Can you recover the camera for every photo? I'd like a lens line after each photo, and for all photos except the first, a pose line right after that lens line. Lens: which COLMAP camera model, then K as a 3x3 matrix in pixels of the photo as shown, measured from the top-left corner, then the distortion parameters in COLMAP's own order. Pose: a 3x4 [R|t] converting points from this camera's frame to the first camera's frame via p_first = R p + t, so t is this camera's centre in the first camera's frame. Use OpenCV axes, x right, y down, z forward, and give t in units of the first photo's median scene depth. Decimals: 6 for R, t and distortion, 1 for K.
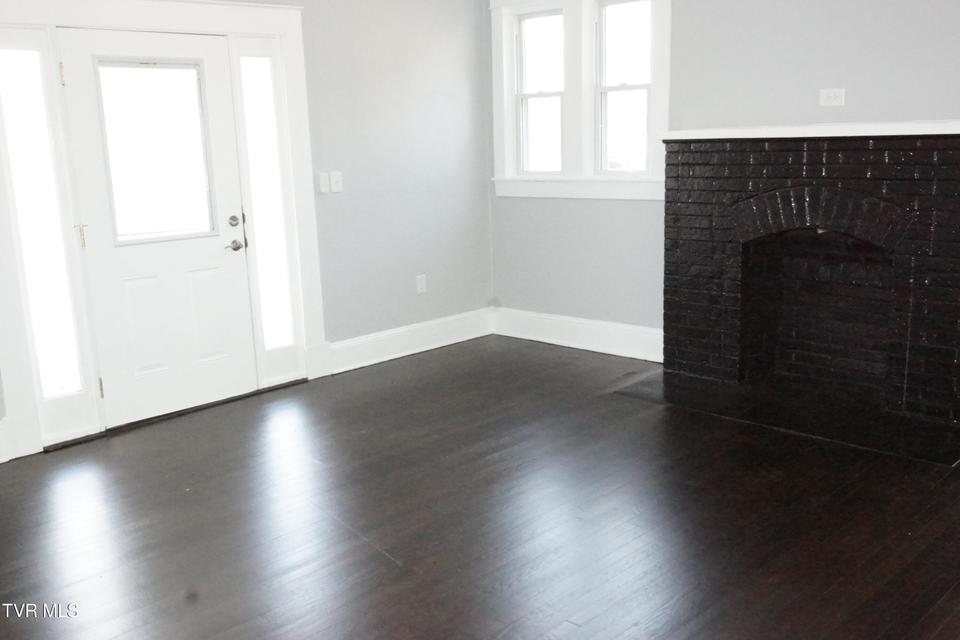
lens RADIAL K [[915.9, 0, 479.6], [0, 915.9, 322.1], [0, 0, 1]] dist [0.007028, 0.000000]
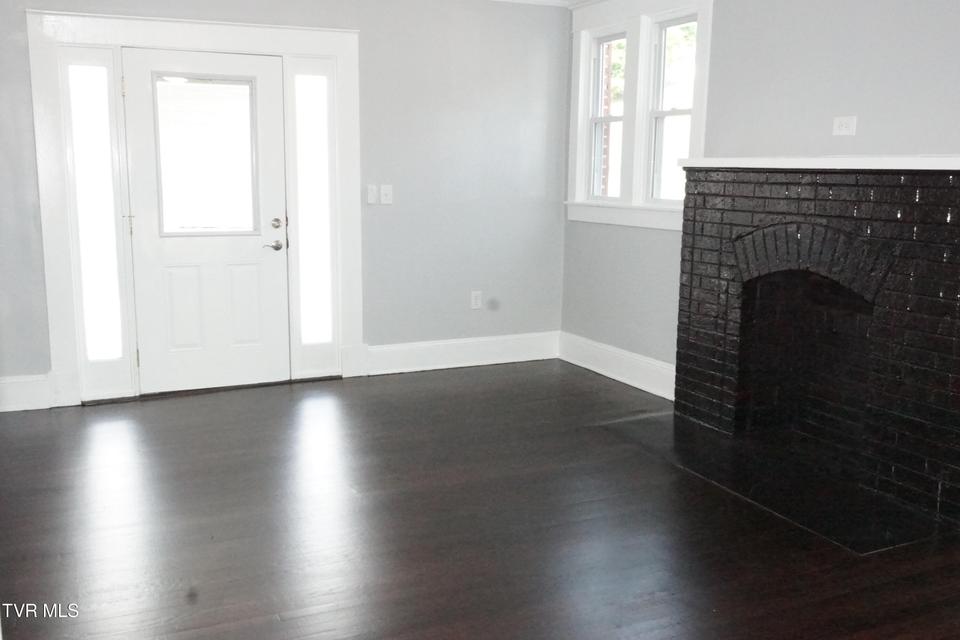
lens RADIAL K [[915.9, 0, 481.1], [0, 915.9, 319.0], [0, 0, 1]] dist [0.007028, 0.000000]
pose [[0.935947, 0.099101, -0.337909, 0.328517], [-0.111046, 0.993684, -0.016153, -0.005239], [0.334175, 0.052642, 0.941040, 0.050648]]
